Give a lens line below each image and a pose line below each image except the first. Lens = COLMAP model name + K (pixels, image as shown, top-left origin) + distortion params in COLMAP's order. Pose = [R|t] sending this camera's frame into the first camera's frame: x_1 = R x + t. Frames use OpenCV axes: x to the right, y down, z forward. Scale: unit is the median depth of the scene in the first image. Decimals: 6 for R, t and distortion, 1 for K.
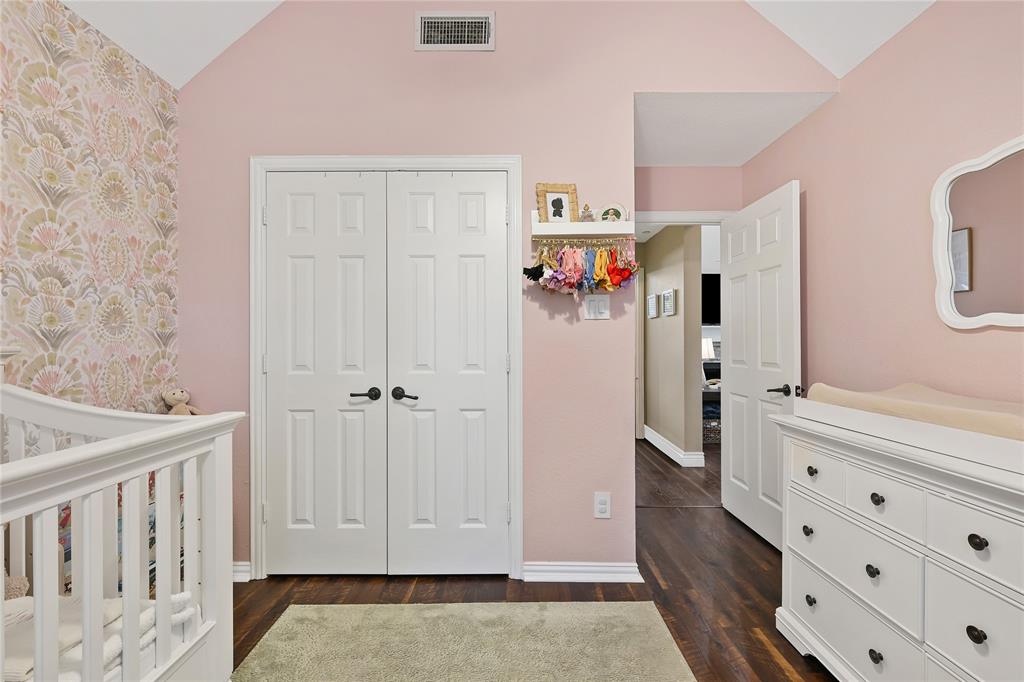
lens RADIAL K [[440.6, 0, 512.0], [0, 440.6, 341.0], [0, 0, 1]] dist [0.003148, -0.000197]
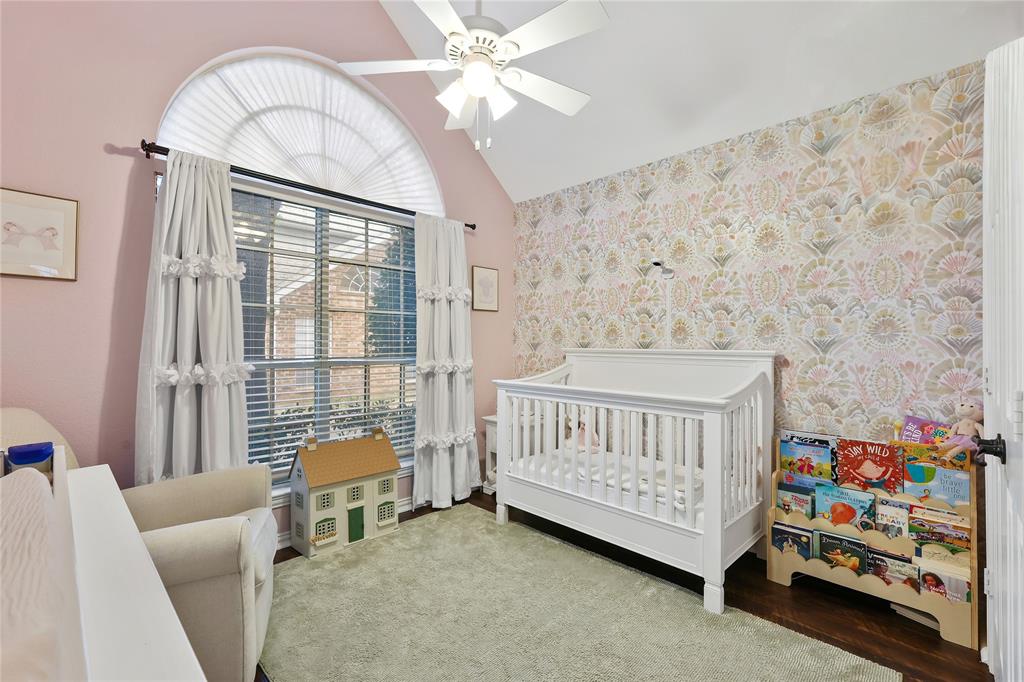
lens RADIAL K [[440.6, 0, 512.0], [0, 440.6, 341.0], [0, 0, 1]] dist [0.003148, -0.000197]
pose [[-0.692335, -0.012037, -0.721475, 0.650238], [-0.006533, 0.999924, -0.010413, -0.000468], [0.721546, -0.002496, -0.692362, 1.162241]]
